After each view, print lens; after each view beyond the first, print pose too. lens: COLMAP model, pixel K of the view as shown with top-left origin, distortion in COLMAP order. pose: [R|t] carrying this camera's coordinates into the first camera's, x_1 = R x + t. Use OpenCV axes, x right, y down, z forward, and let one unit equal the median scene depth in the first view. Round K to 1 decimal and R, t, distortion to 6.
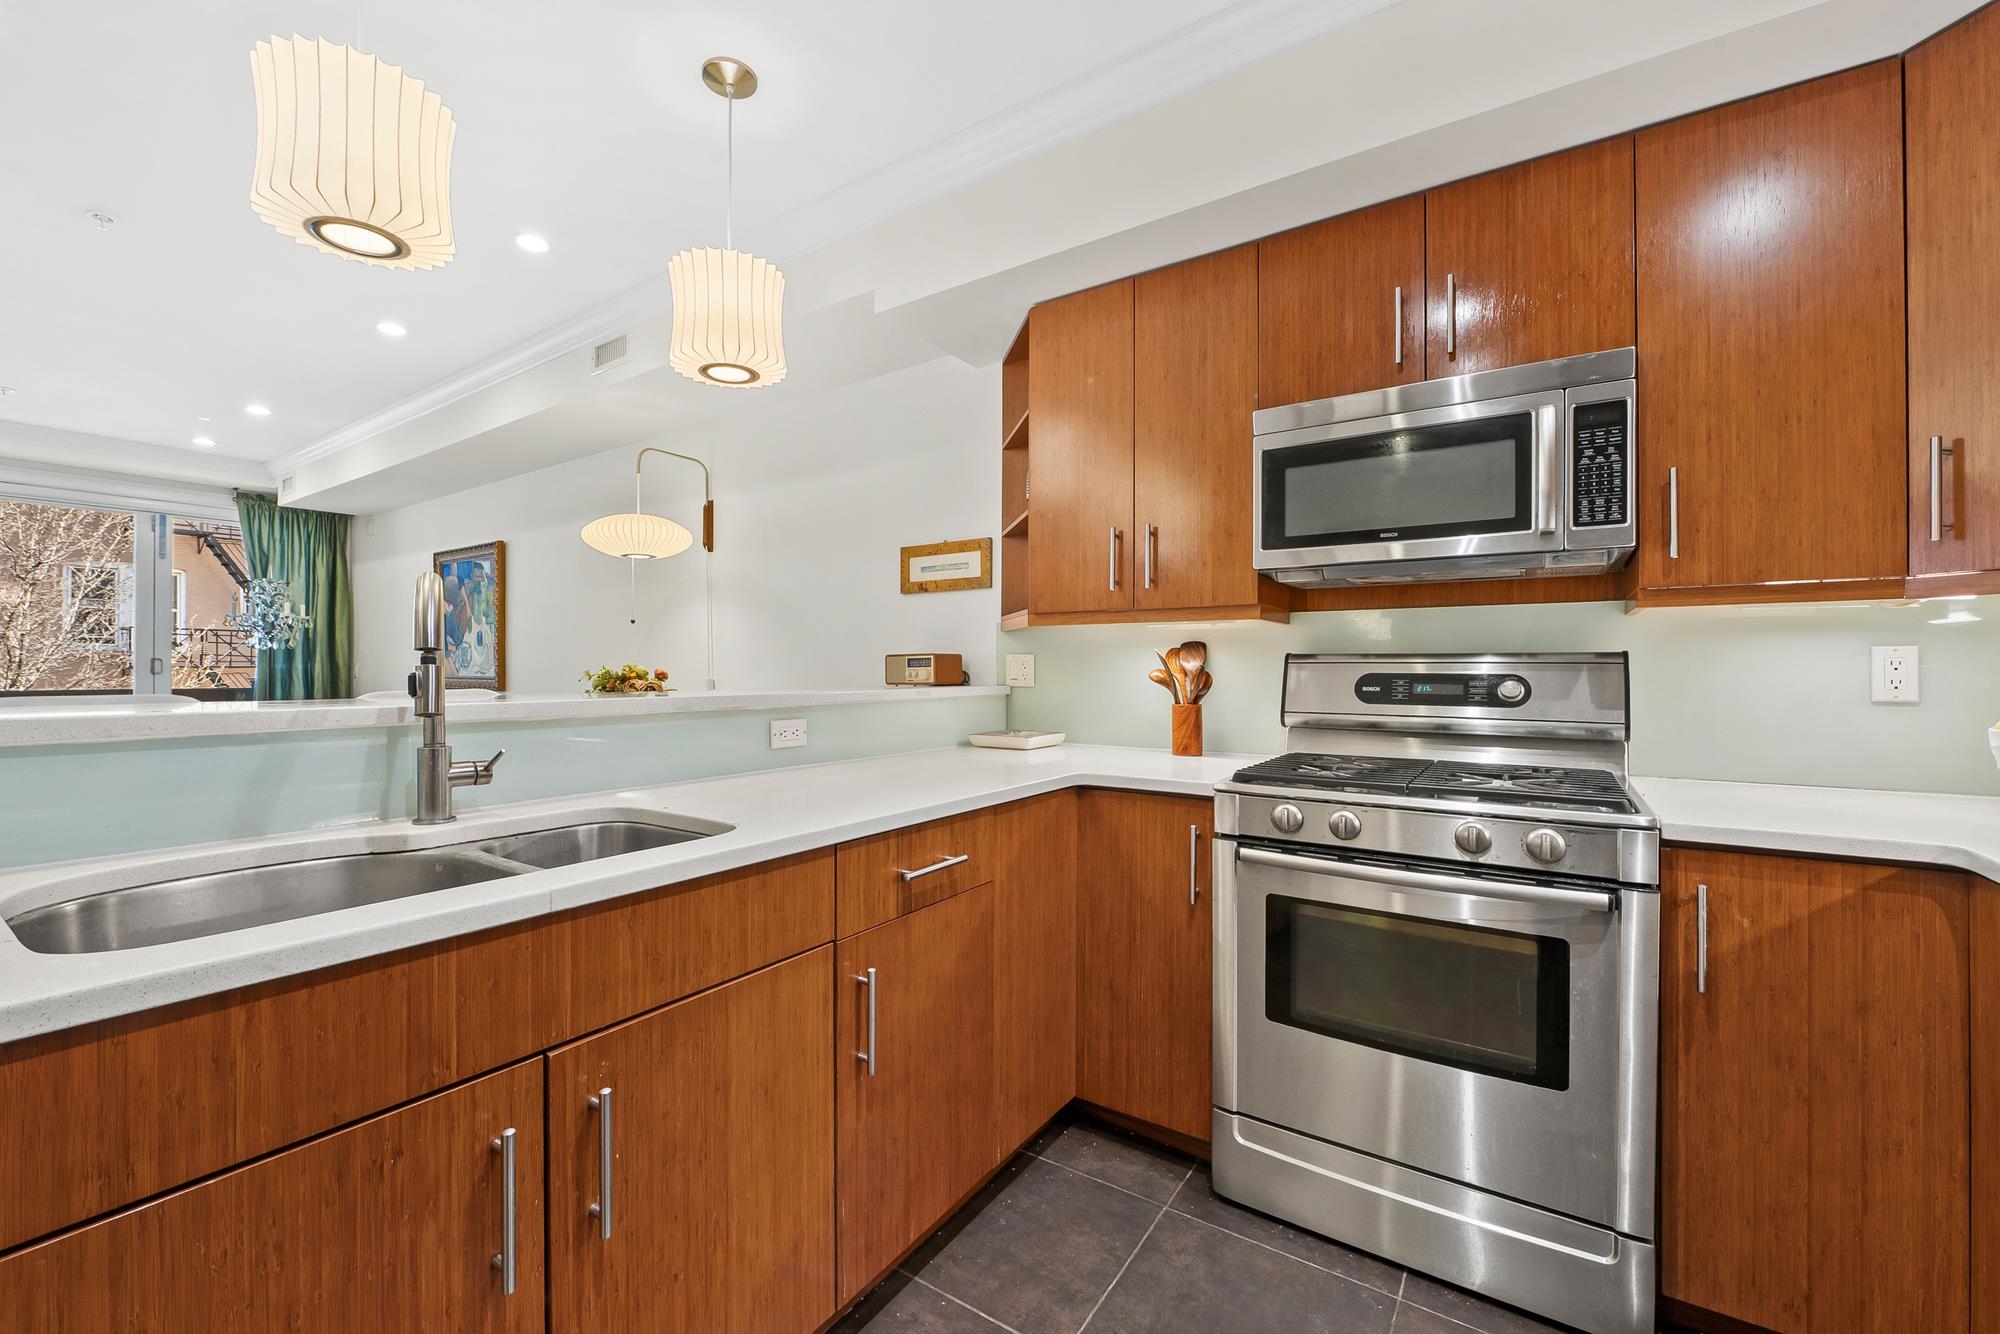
lens RADIAL K [[798.7, 0, 1000.8], [0, 798.7, 666.8], [0, 0, 1]] dist [-0.009589, -0.000459]
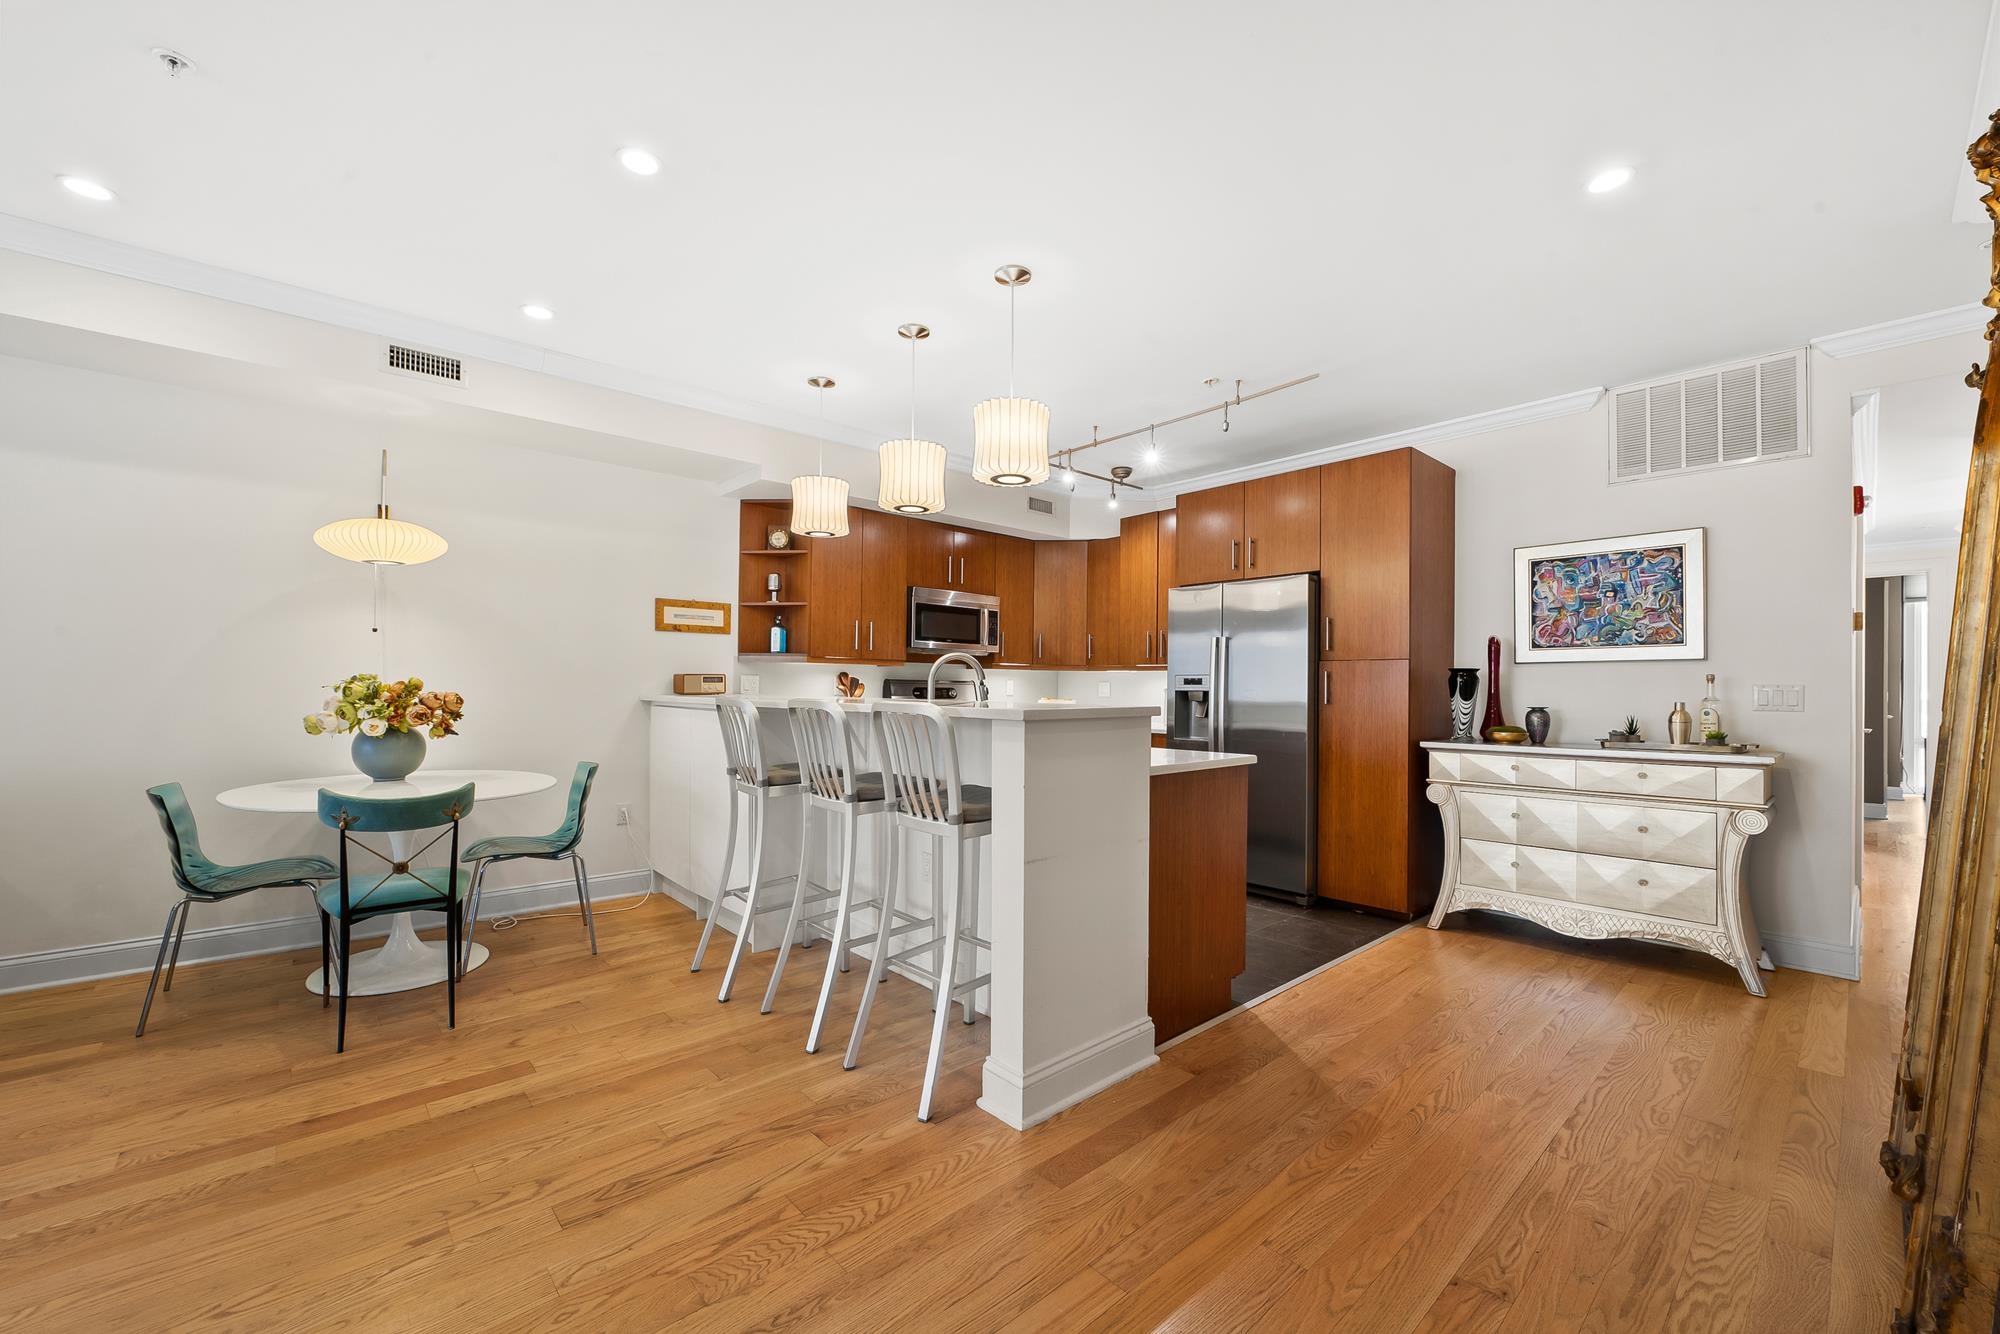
lens RADIAL K [[798.7, 0, 1001.7], [0, 798.7, 677.1], [0, 0, 1]] dist [-0.009589, -0.000459]
pose [[0.243380, 0.014769, 0.969819, -2.154625], [-0.010423, 0.999866, -0.012611, 0.004988], [-0.969875, -0.007039, 0.243501, 0.089437]]
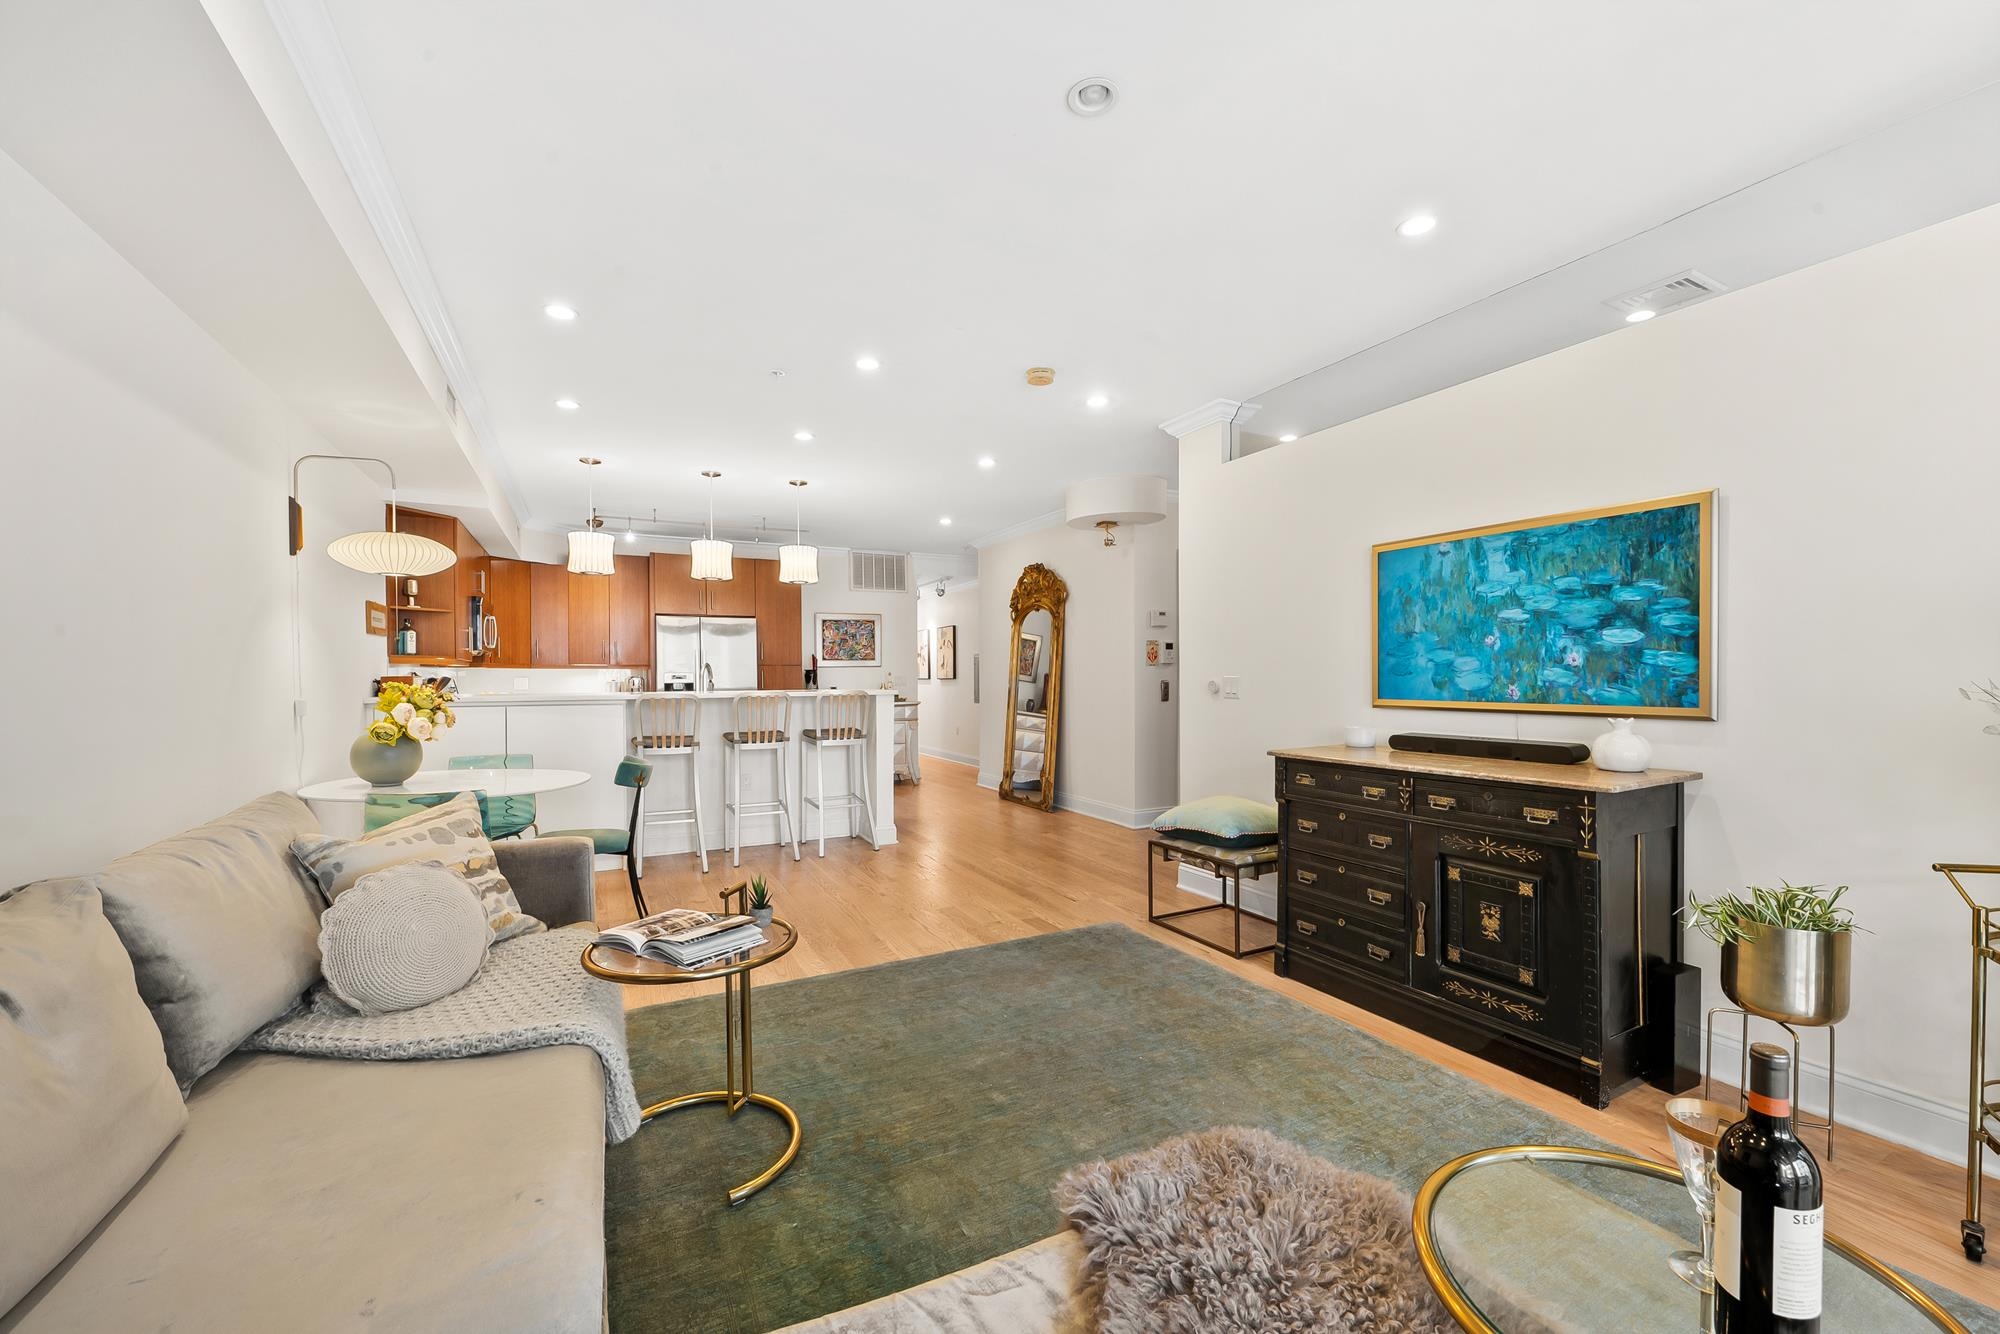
lens RADIAL K [[798.7, 0, 1014.7], [0, 798.7, 680.6], [0, 0, 1]] dist [-0.009589, -0.000459]
pose [[-0.884427, 0.000346, 0.466678, -2.867624], [0.003881, 0.999971, 0.006614, -0.019959], [-0.466662, 0.007661, -0.884403, 2.728982]]
